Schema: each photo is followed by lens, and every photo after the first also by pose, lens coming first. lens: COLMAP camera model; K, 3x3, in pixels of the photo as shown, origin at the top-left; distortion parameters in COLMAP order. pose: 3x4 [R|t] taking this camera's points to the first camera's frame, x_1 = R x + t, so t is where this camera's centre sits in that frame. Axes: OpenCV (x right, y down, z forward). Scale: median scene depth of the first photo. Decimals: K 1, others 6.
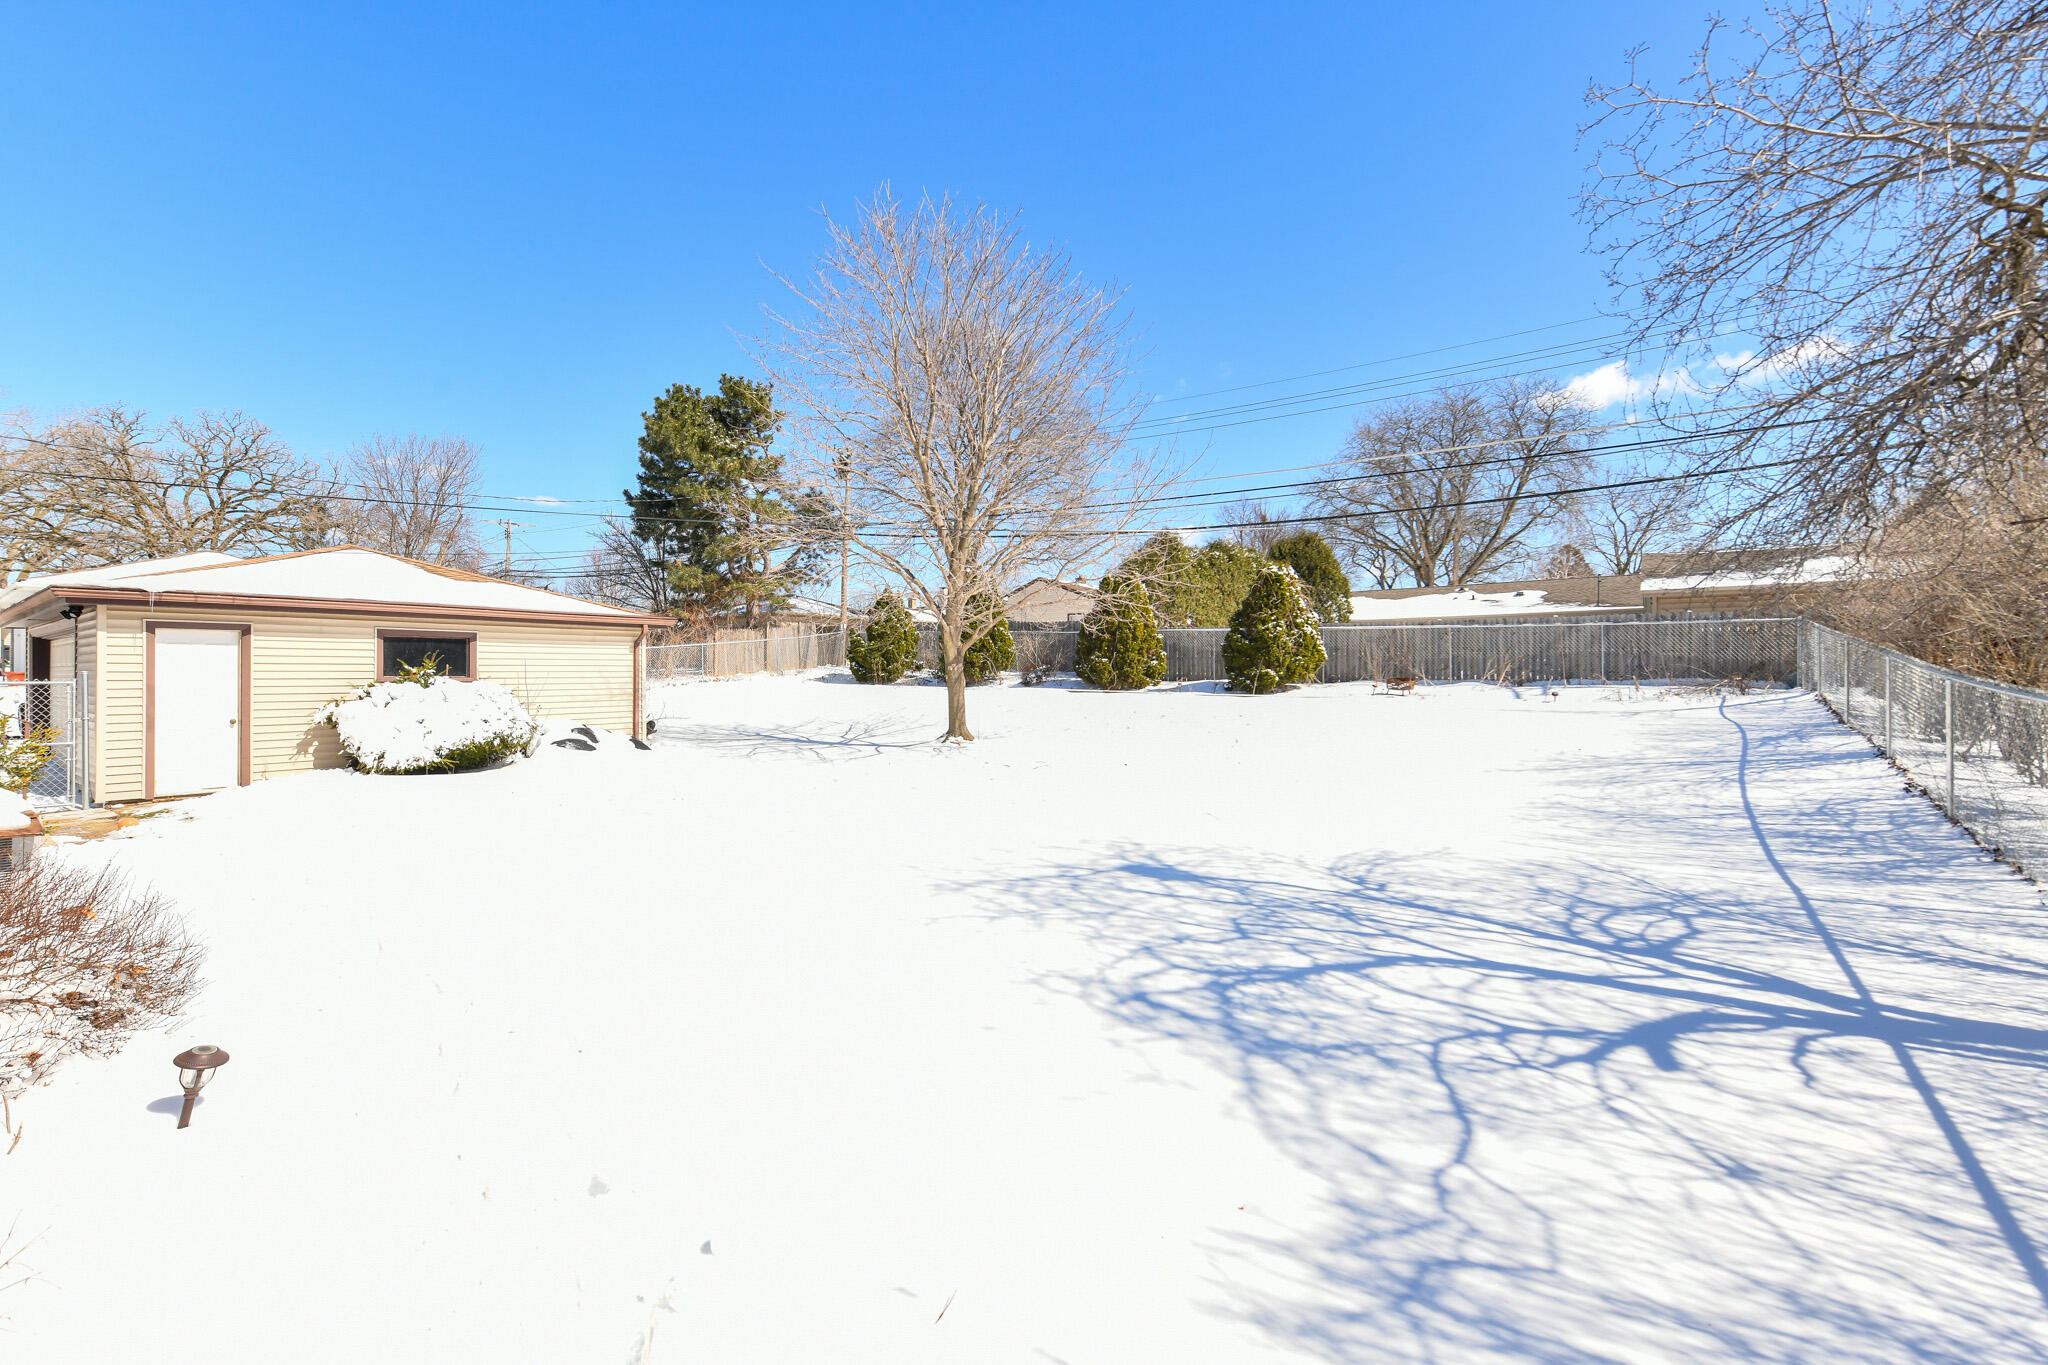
lens RADIAL K [[934.1, 0, 1024.0], [0, 934.1, 682.5], [0, 0, 1]] dist [0.000571, 0.000124]
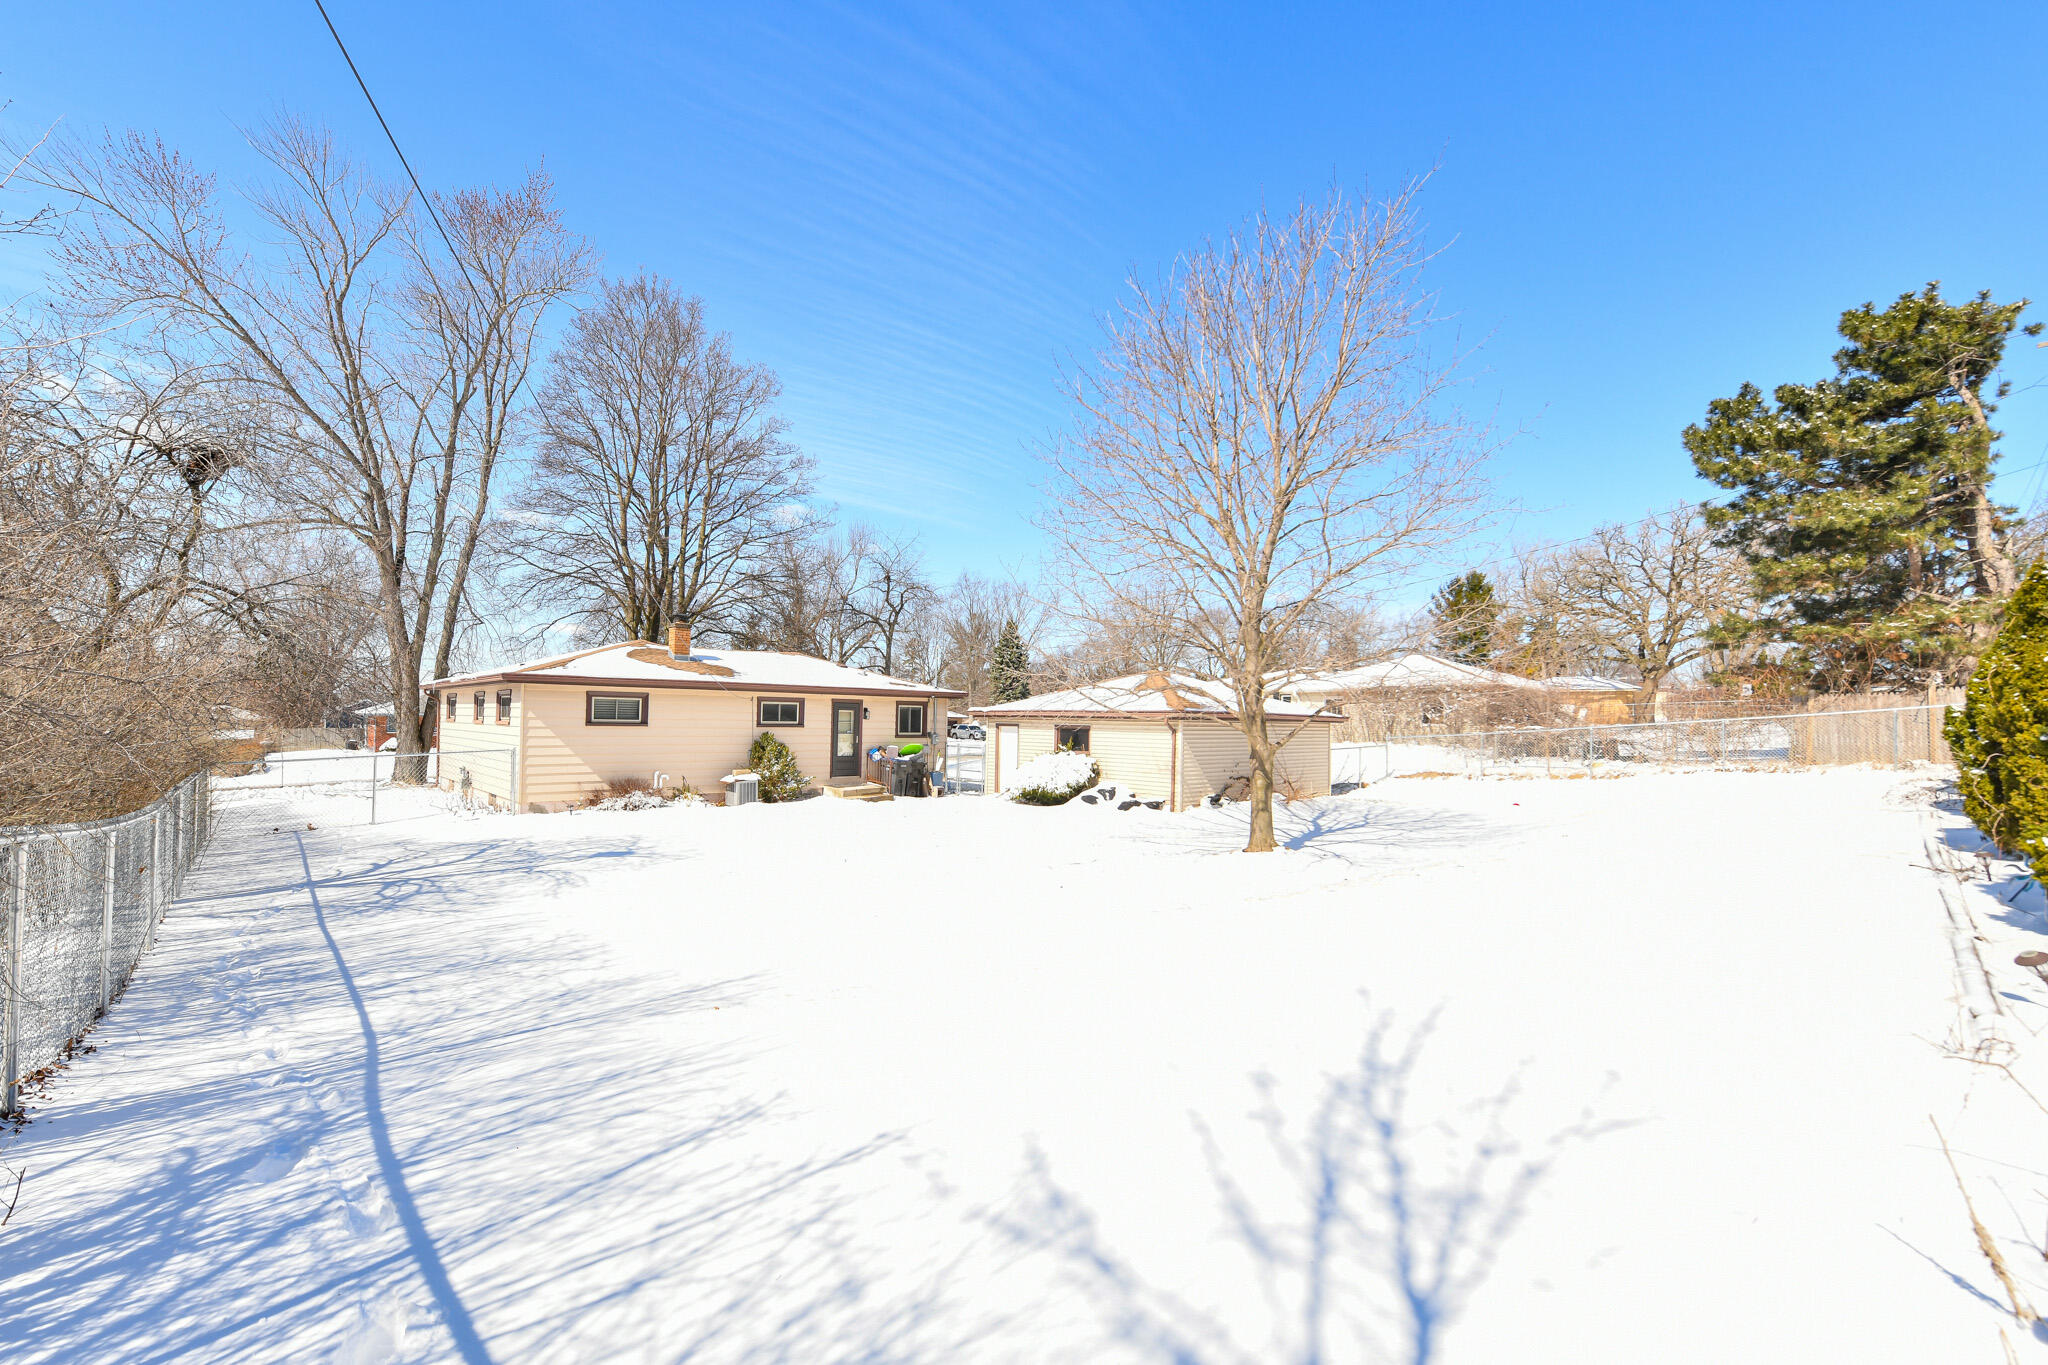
lens RADIAL K [[836.2, 0, 1024.0], [0, 836.2, 682.5], [0, 0, 1]] dist [-0.000974, -0.000039]
pose [[-0.231825, -0.034637, -0.972141, 1.247466], [-0.012190, 0.999391, -0.032701, -0.103599], [0.972681, 0.004270, -0.232106, 1.593309]]
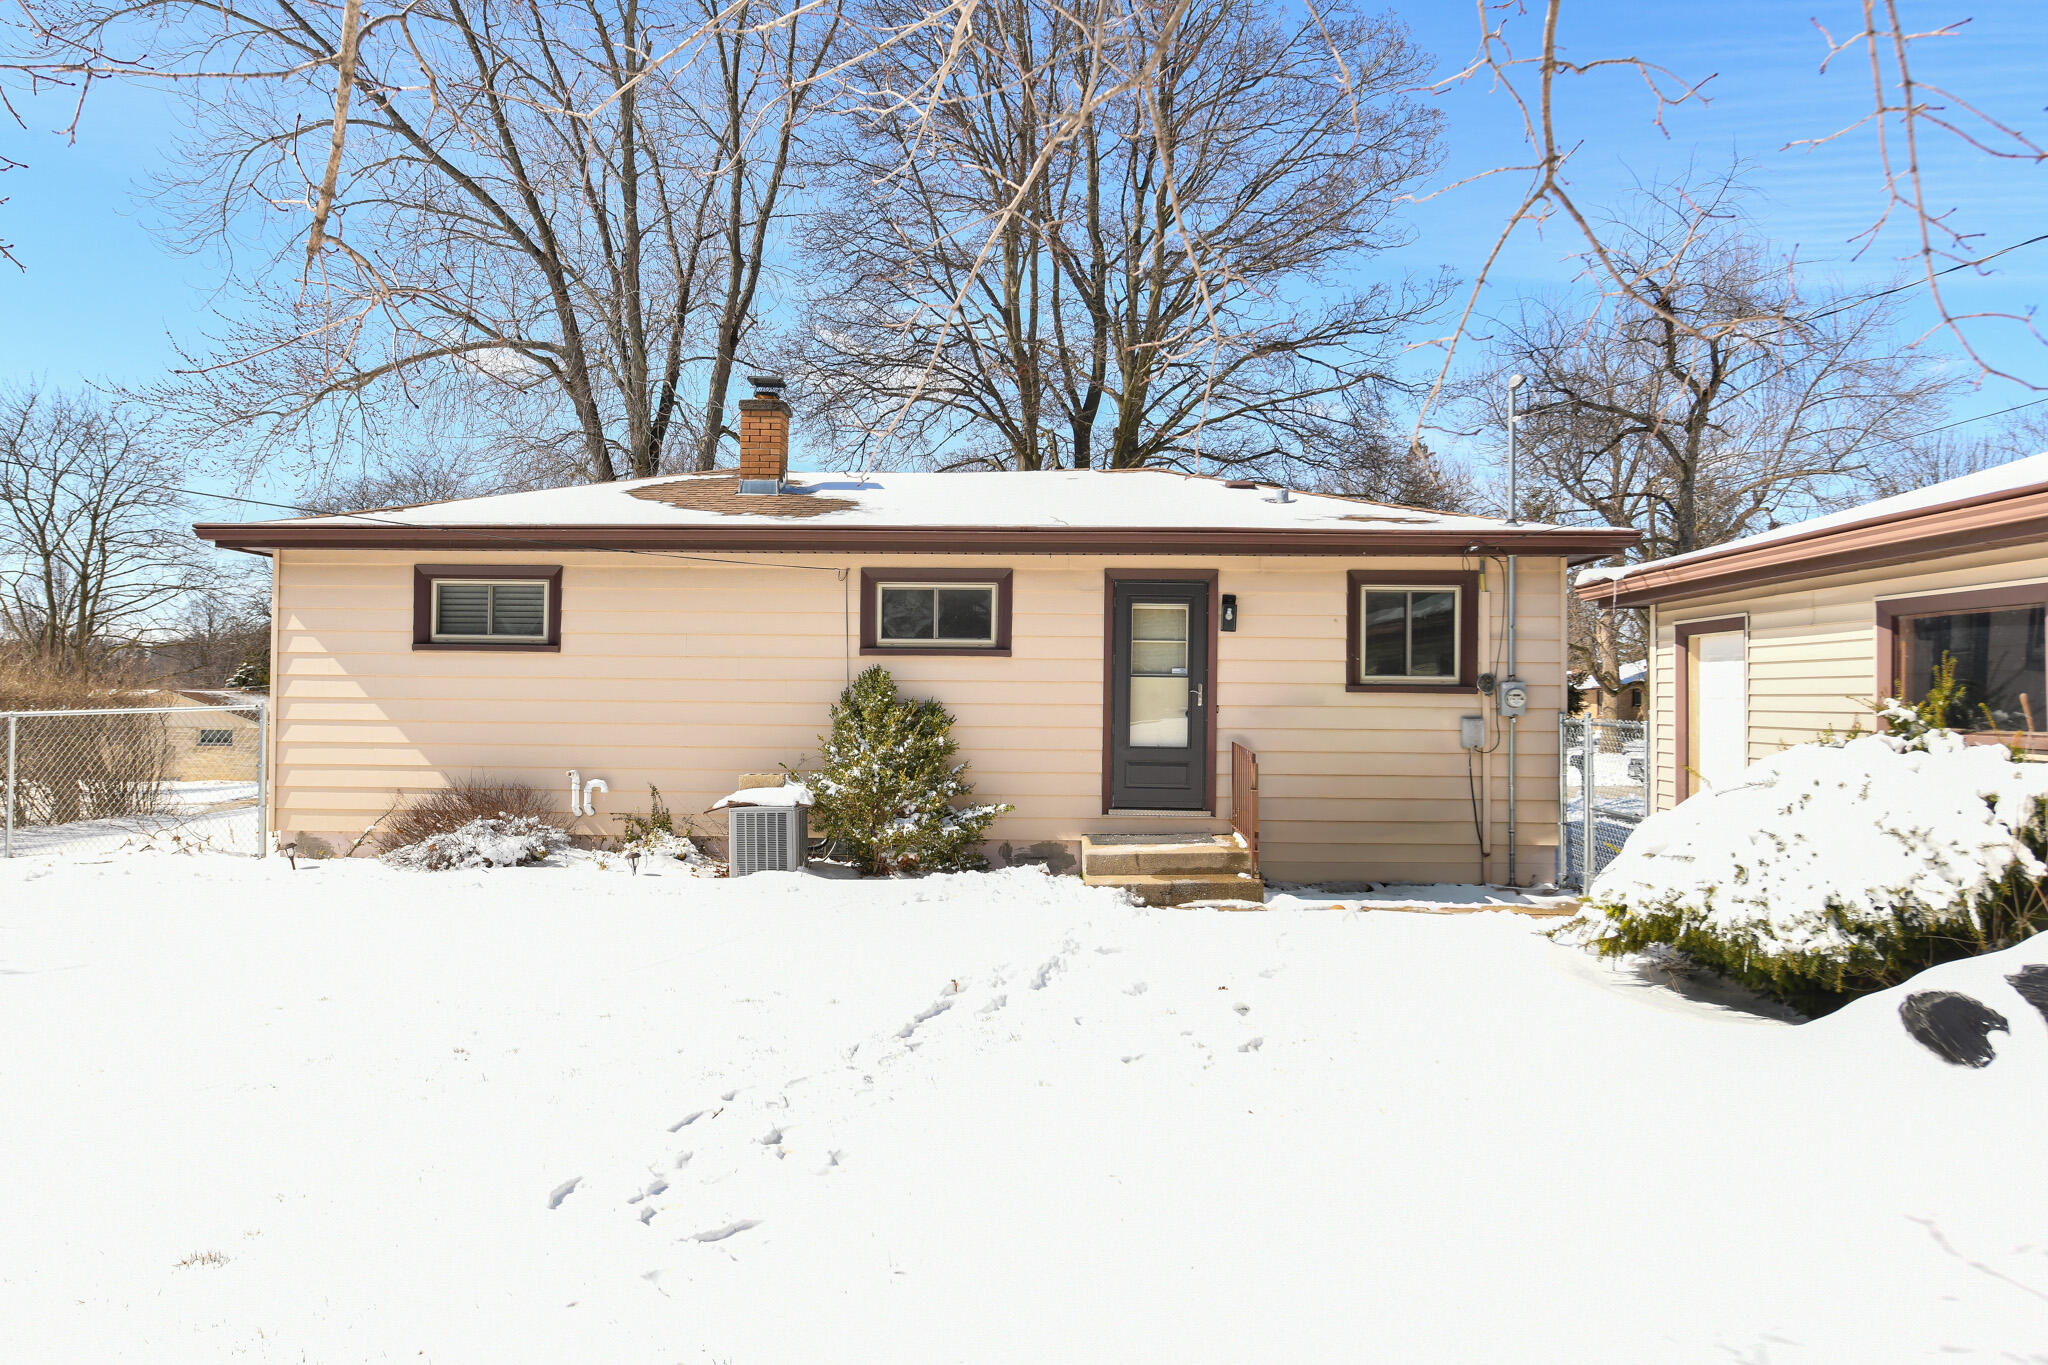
lens RADIAL K [[1351.3, 0, 1024.0], [0, 1351.3, 682.5], [0, 0, 1]] dist [-0.004011, -0.000547]
pose [[-0.857690, -0.004861, -0.514143, -0.102611], [0.000680, 0.999944, -0.010589, -0.019234], [0.514166, -0.009432, -0.857639, 1.540038]]
